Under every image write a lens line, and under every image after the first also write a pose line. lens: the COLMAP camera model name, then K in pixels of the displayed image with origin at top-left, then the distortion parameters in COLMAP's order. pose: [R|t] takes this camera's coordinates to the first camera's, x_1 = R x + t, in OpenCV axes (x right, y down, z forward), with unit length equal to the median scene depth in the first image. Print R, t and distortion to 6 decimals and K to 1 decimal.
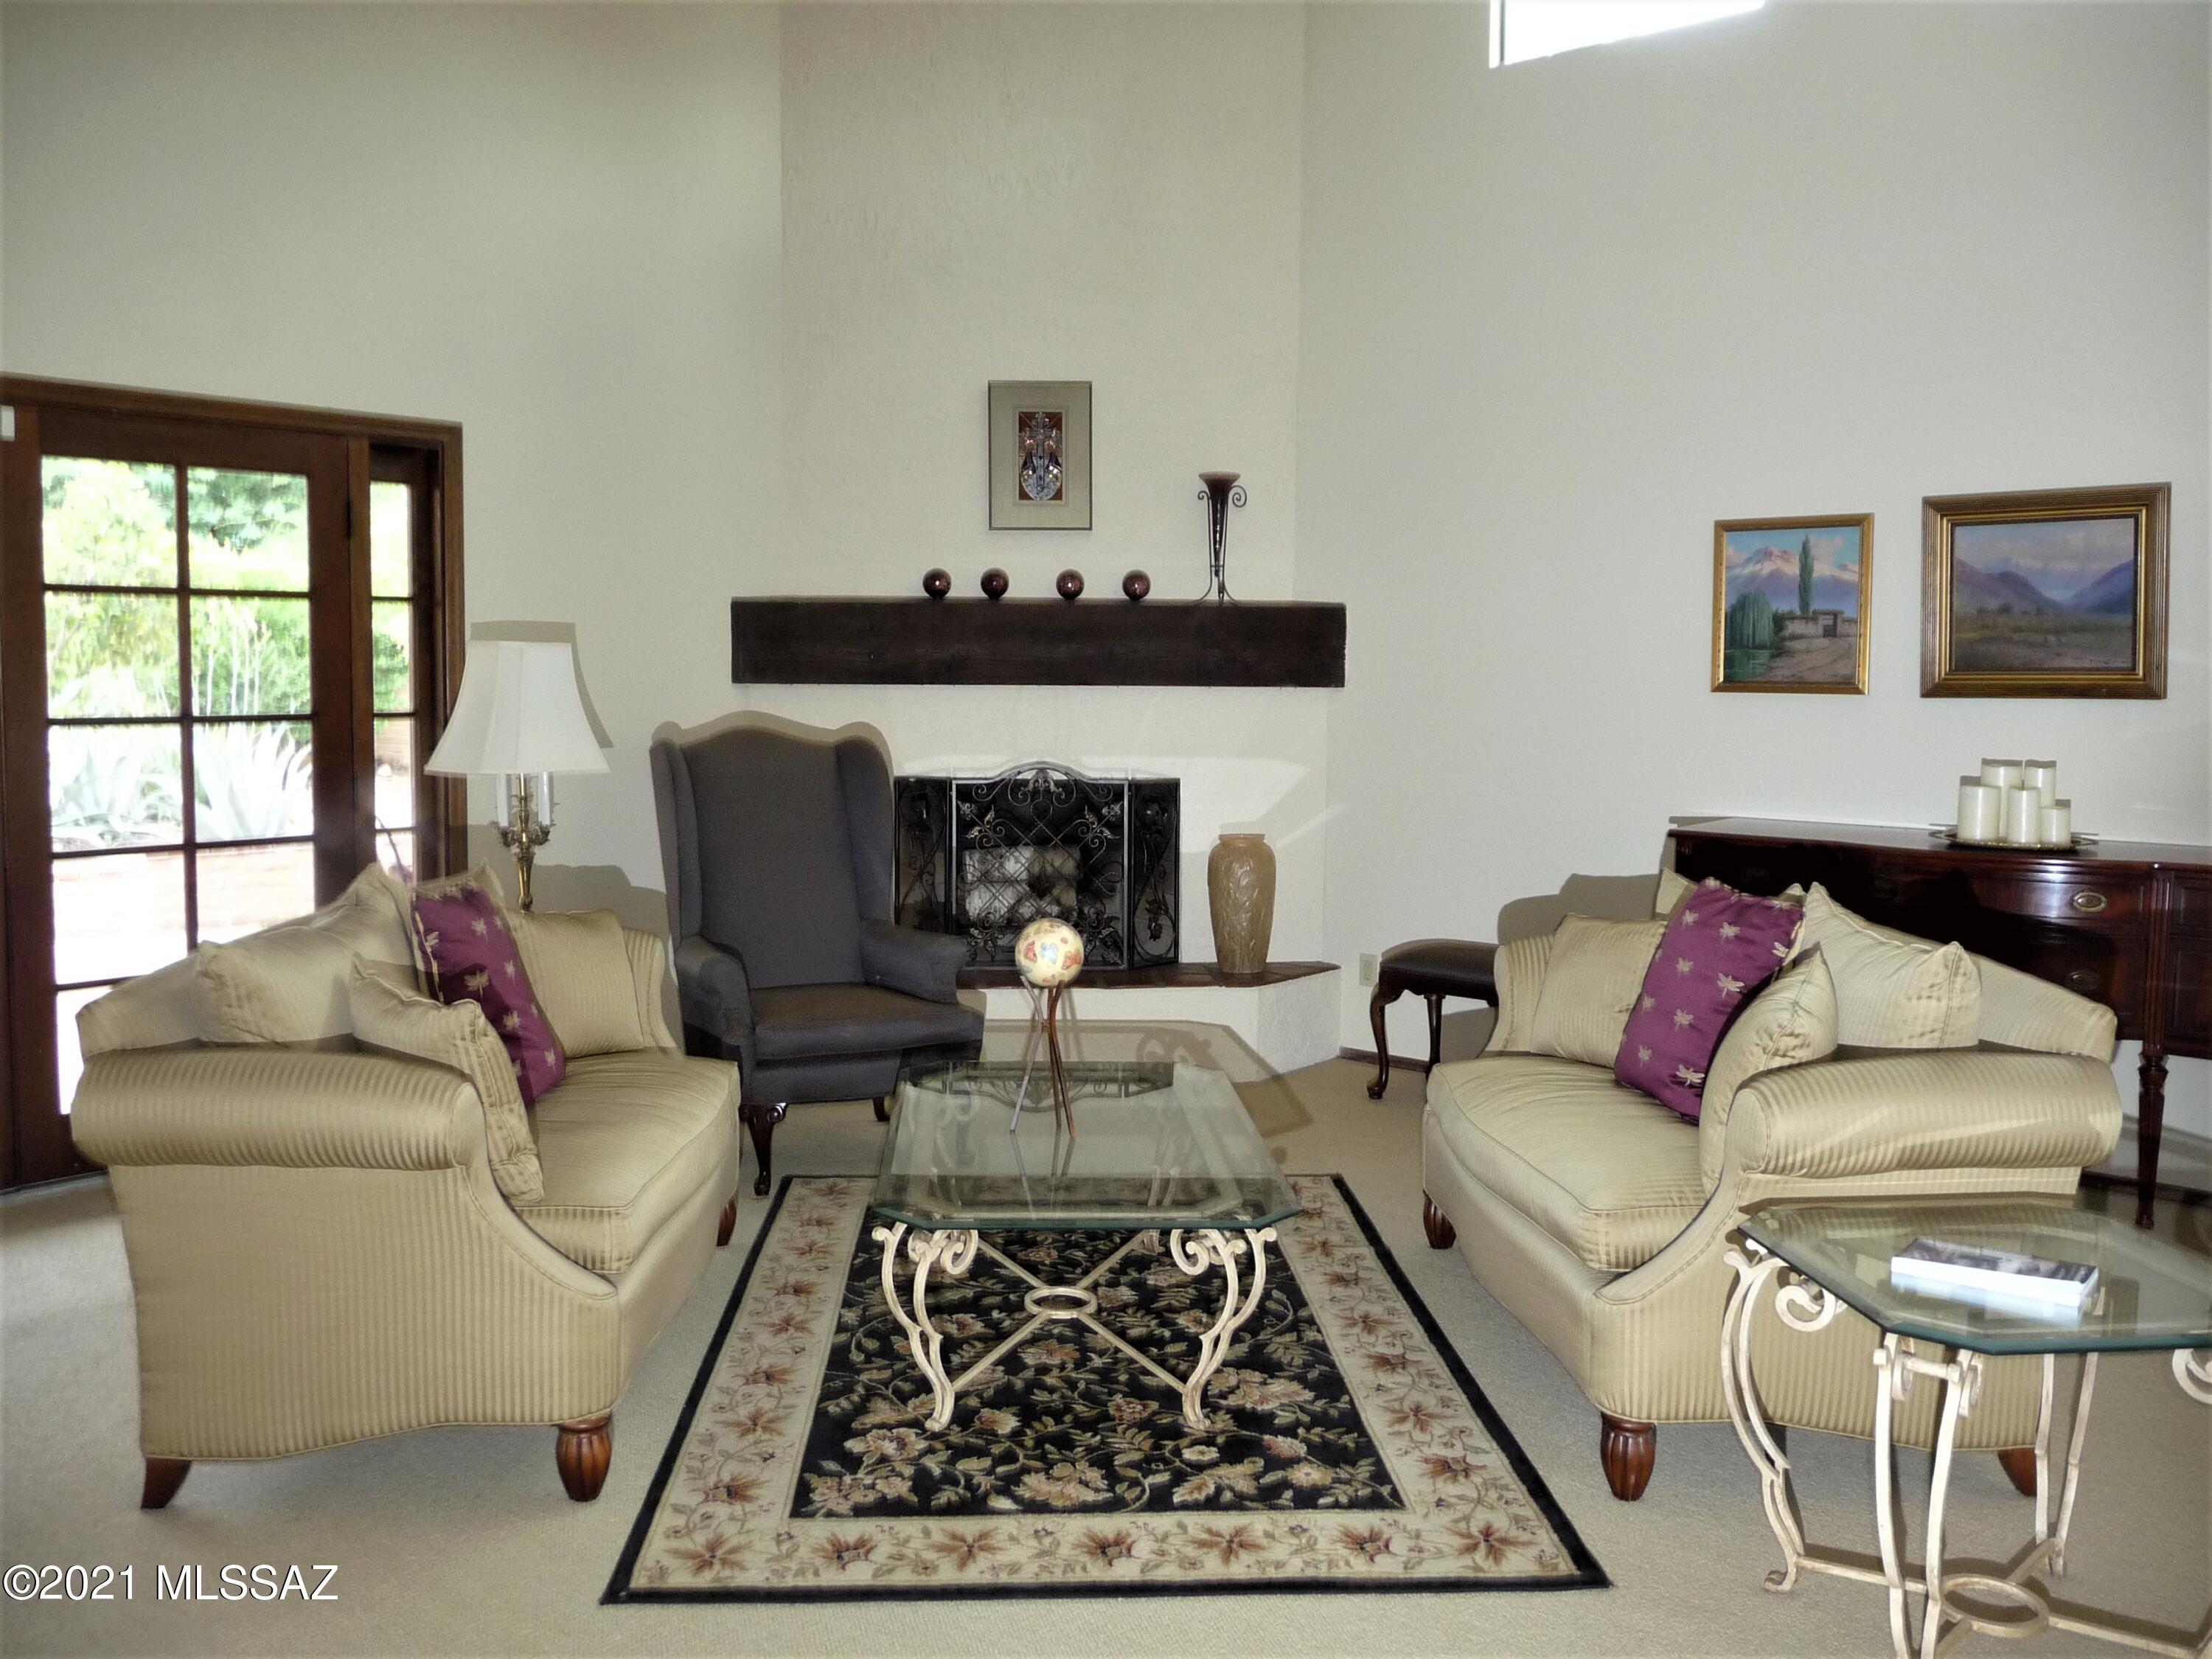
lens RADIAL K [[1815.7, 0, 1087.0], [0, 1815.7, 815.6], [0, 0, 1]] dist [-0.054354, 0.062382]
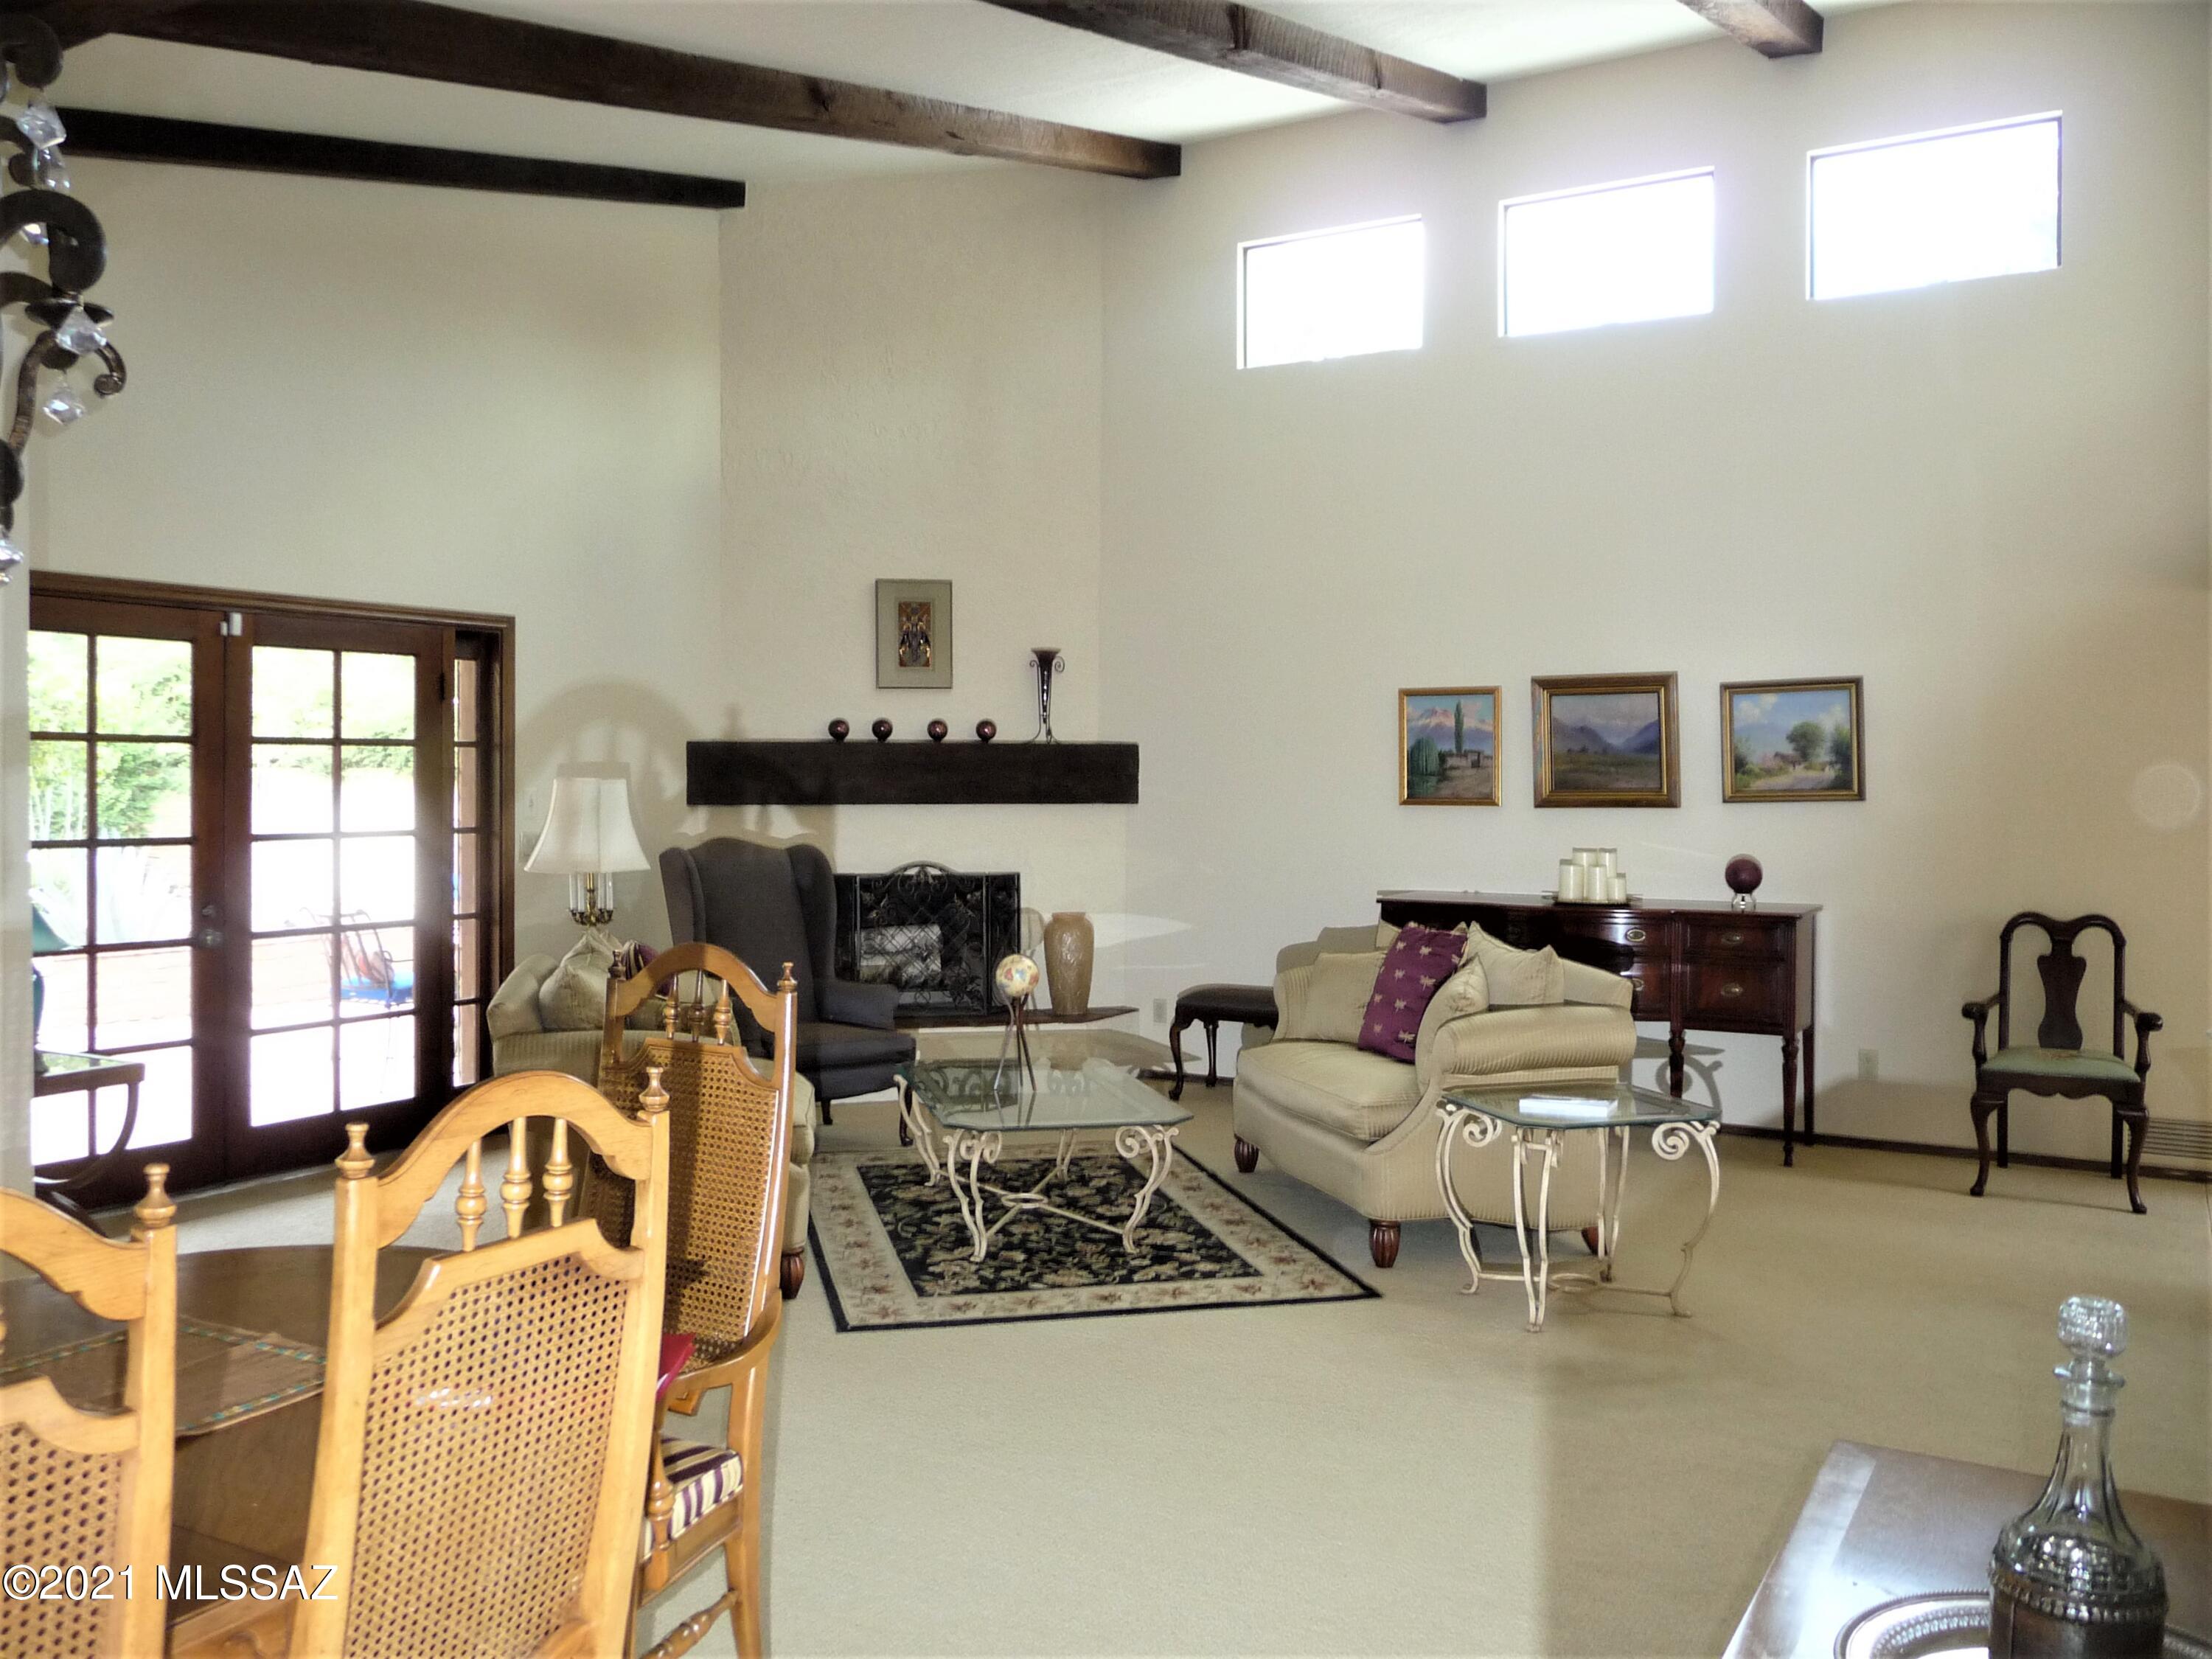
lens RADIAL K [[1815.7, 0, 1087.0], [0, 1815.7, 815.6], [0, 0, 1]] dist [-0.054354, 0.062382]
pose [[0.983768, -0.010069, 0.179163, -0.177339], [0.020832, 0.998082, -0.058292, 0.021398], [-0.178233, 0.061078, 0.982091, -0.422535]]
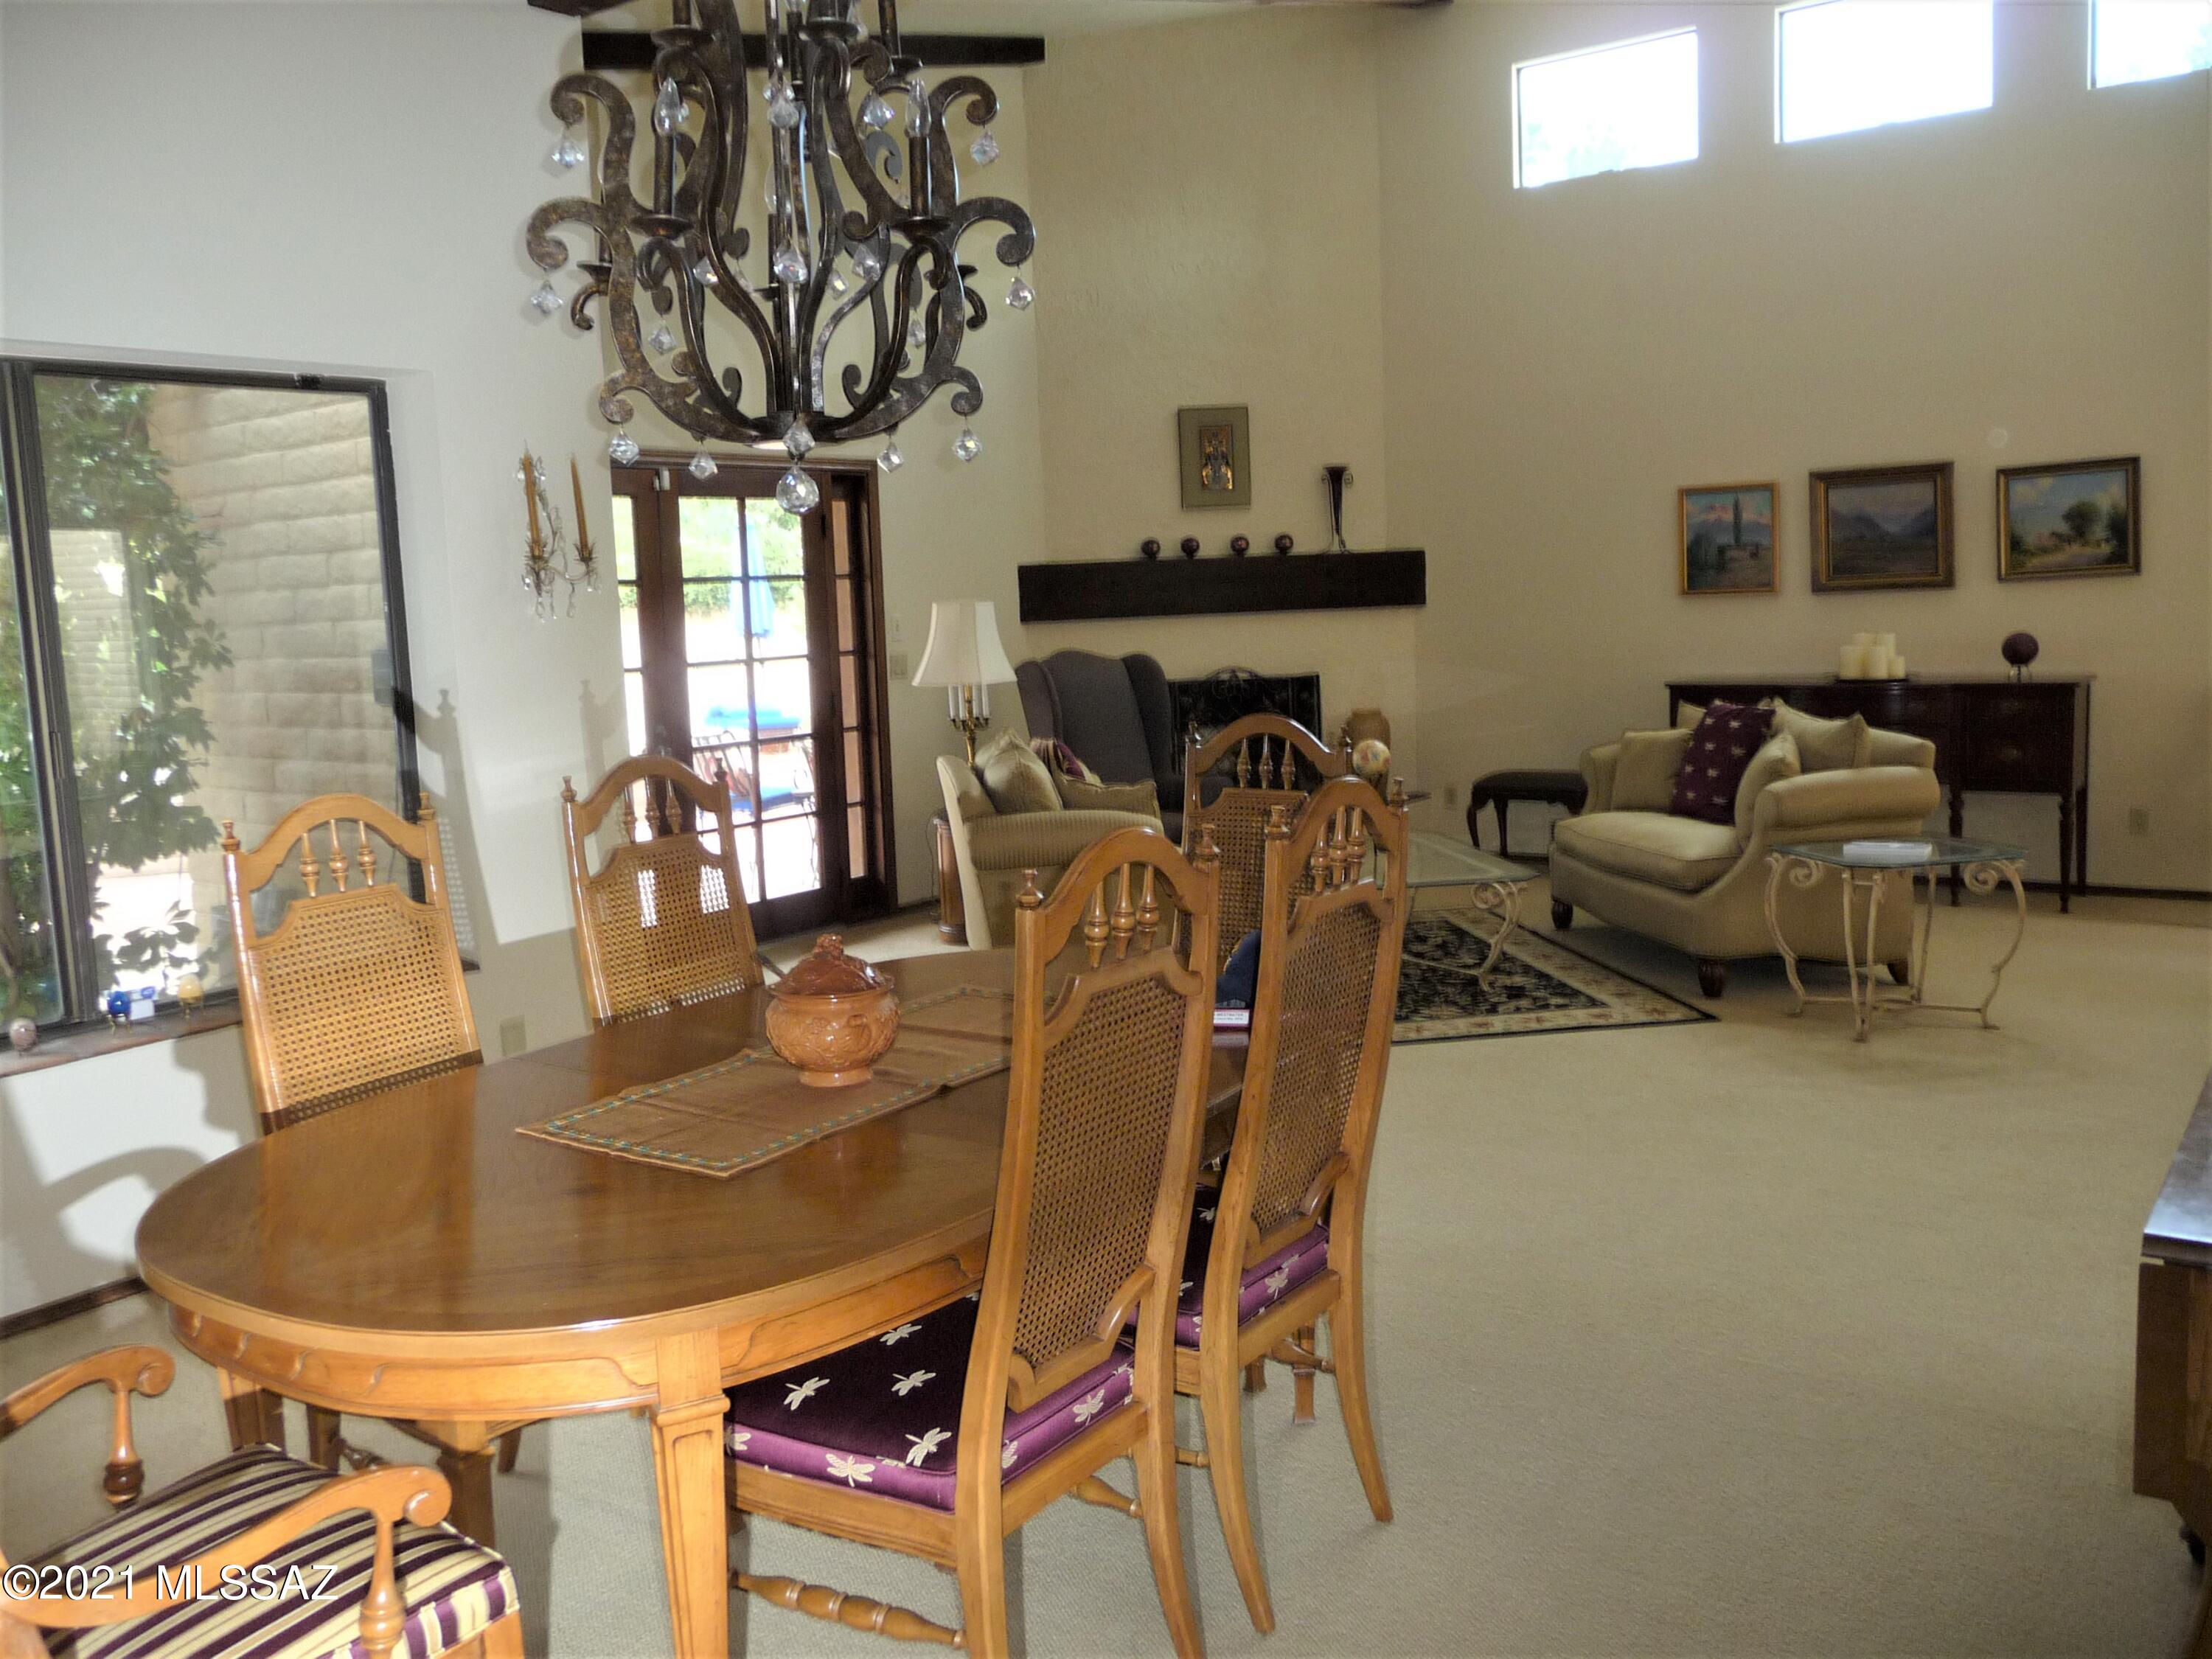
lens RADIAL K [[1815.7, 0, 1087.0], [0, 1815.7, 815.6], [0, 0, 1]] dist [-0.054354, 0.062382]
pose [[0.994970, -0.059274, 0.080759, -0.327997], [0.056340, 0.997683, 0.038139, 0.034720], [-0.082833, -0.033397, 0.996004, -0.566369]]
